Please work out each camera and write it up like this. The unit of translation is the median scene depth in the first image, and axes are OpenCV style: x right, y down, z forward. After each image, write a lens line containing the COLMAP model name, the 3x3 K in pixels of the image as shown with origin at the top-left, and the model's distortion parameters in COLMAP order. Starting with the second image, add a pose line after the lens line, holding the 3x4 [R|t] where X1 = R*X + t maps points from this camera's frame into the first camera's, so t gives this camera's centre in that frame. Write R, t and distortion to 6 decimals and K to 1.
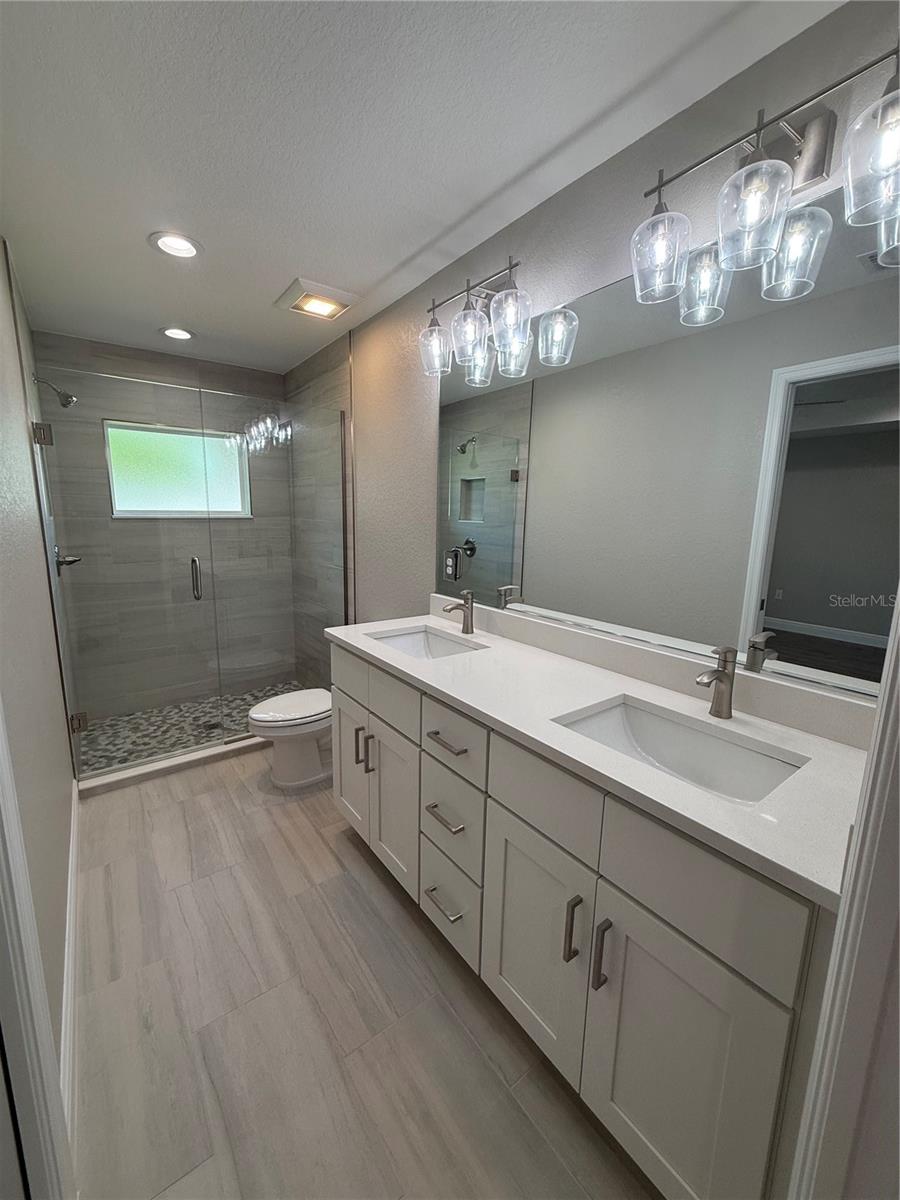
lens RADIAL K [[479.8, 0, 449.2], [0, 479.8, 596.8], [0, 0, 1]] dist [-0.001131, 0.000699]
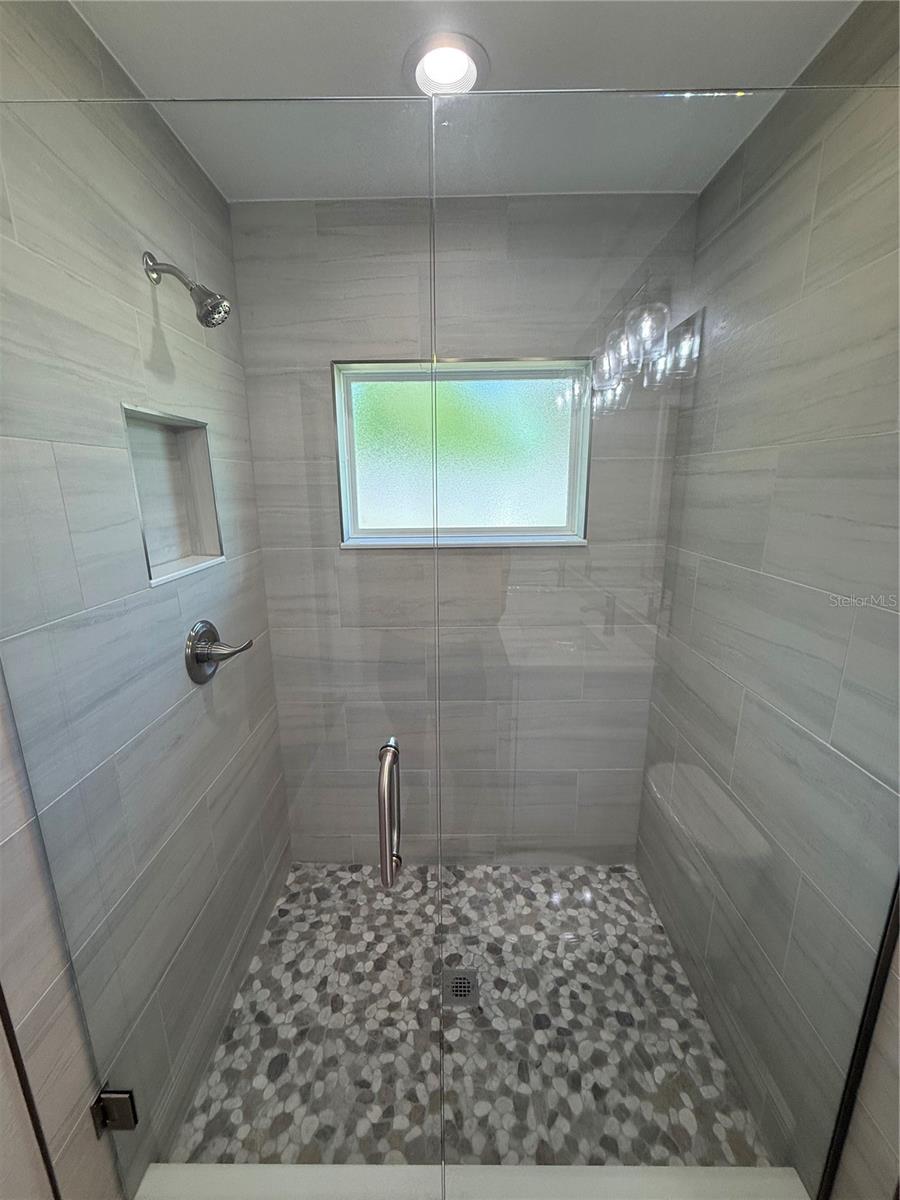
lens RADIAL K [[479.8, 0, 446.8], [0, 479.8, 597.1], [0, 0, 1]] dist [-0.001131, 0.000699]
pose [[0.791546, 0.119538, -0.599305, -0.265577], [-0.085916, 0.992710, 0.084531, -0.163289], [0.605040, -0.015420, 0.796046, 0.624806]]
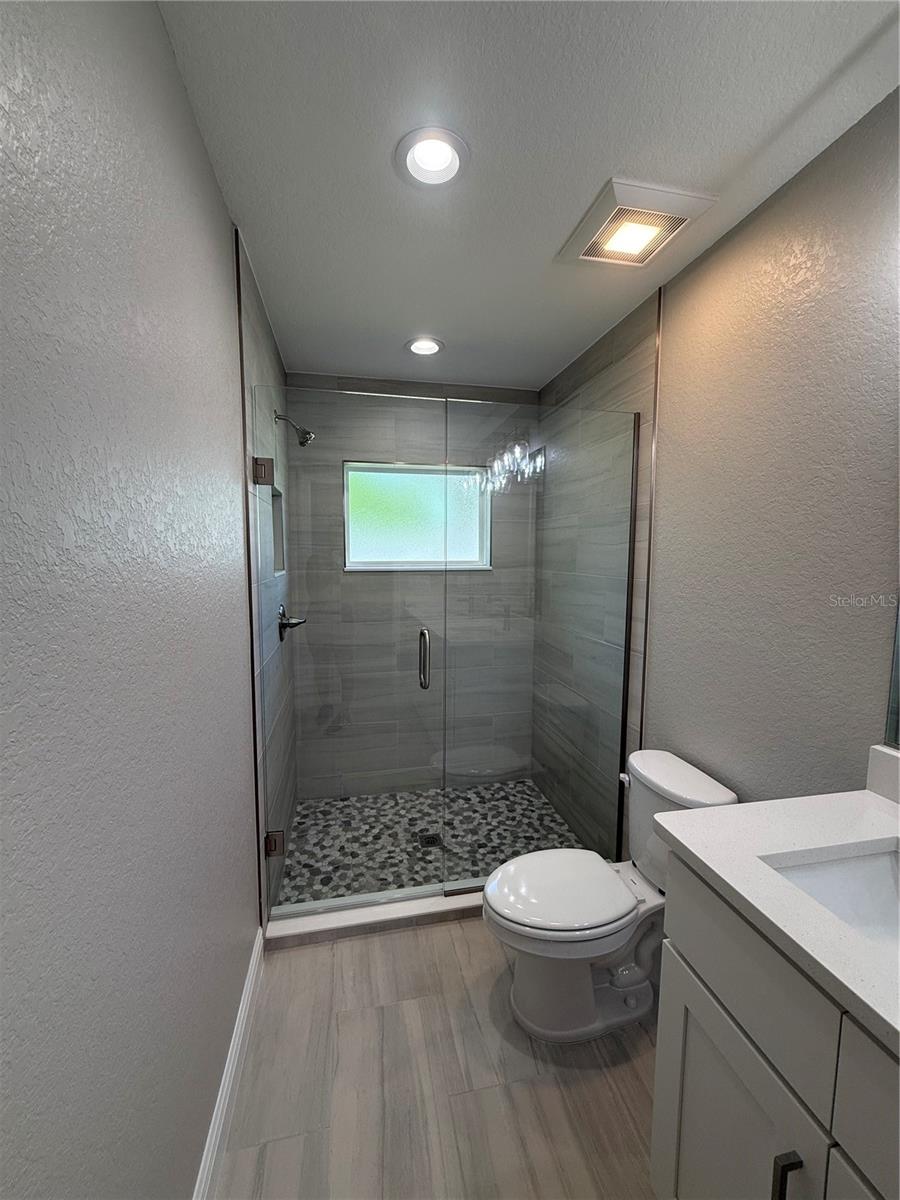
lens RADIAL K [[479.8, 0, 447.6], [0, 479.8, 595.2], [0, 0, 1]] dist [-0.001131, 0.000699]
pose [[0.904891, 0.025235, -0.424895, -0.155346], [-0.063752, 0.995016, -0.076676, -0.064040], [0.420842, 0.096471, 0.901990, 0.287930]]
